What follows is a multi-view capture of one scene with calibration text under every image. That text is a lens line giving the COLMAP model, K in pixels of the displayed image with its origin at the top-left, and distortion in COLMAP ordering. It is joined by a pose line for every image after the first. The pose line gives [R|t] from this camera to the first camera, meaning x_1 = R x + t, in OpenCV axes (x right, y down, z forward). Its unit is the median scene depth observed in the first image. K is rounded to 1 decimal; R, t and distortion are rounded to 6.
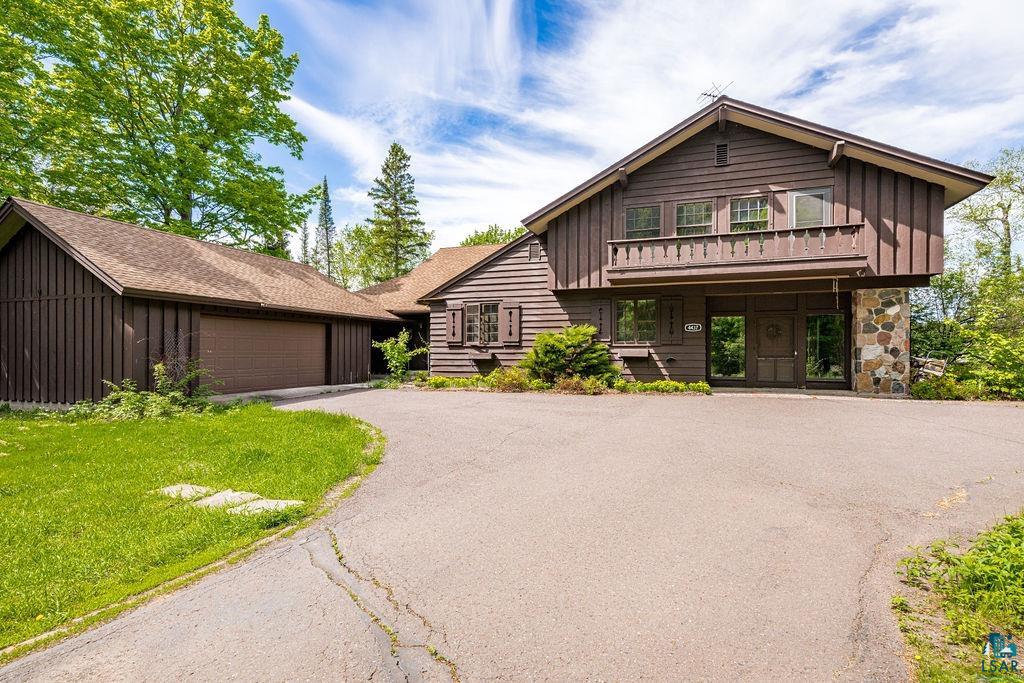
lens RADIAL K [[498.8, 0, 511.5], [0, 498.8, 355.2], [0, 0, 1]] dist [0.000879, 0.000552]
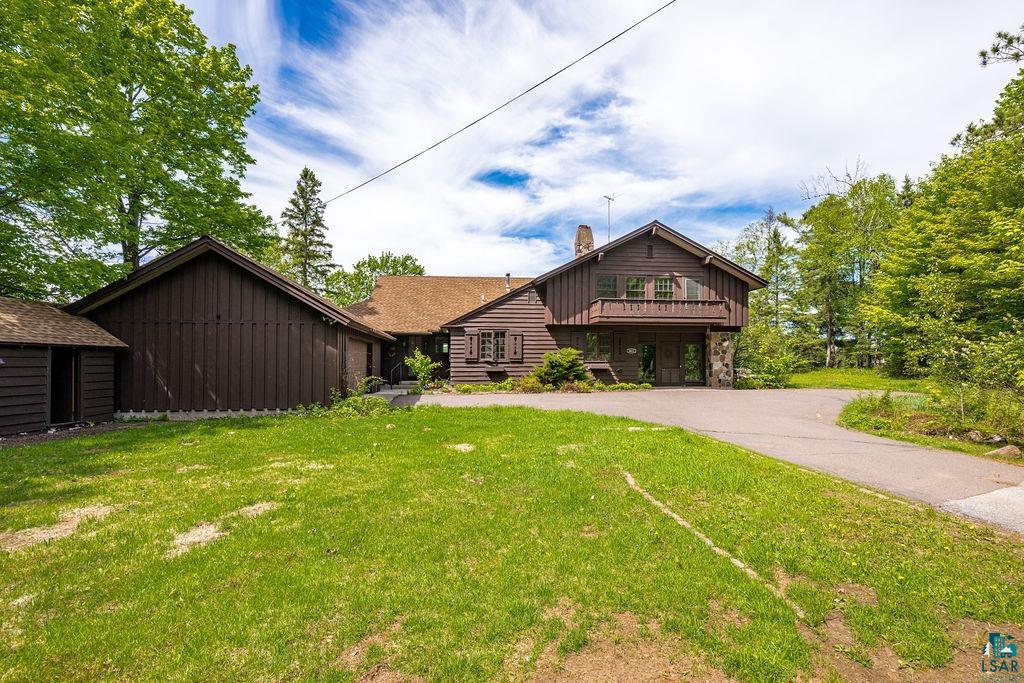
lens RADIAL K [[498.8, 0, 511.5], [0, 498.8, 355.2], [0, 0, 1]] dist [0.000879, 0.000552]
pose [[0.894127, 0.006573, 0.447764, -0.320016], [0.004588, 0.999705, -0.023837, -0.001602], [-0.447789, 0.023367, 0.893834, -0.131547]]
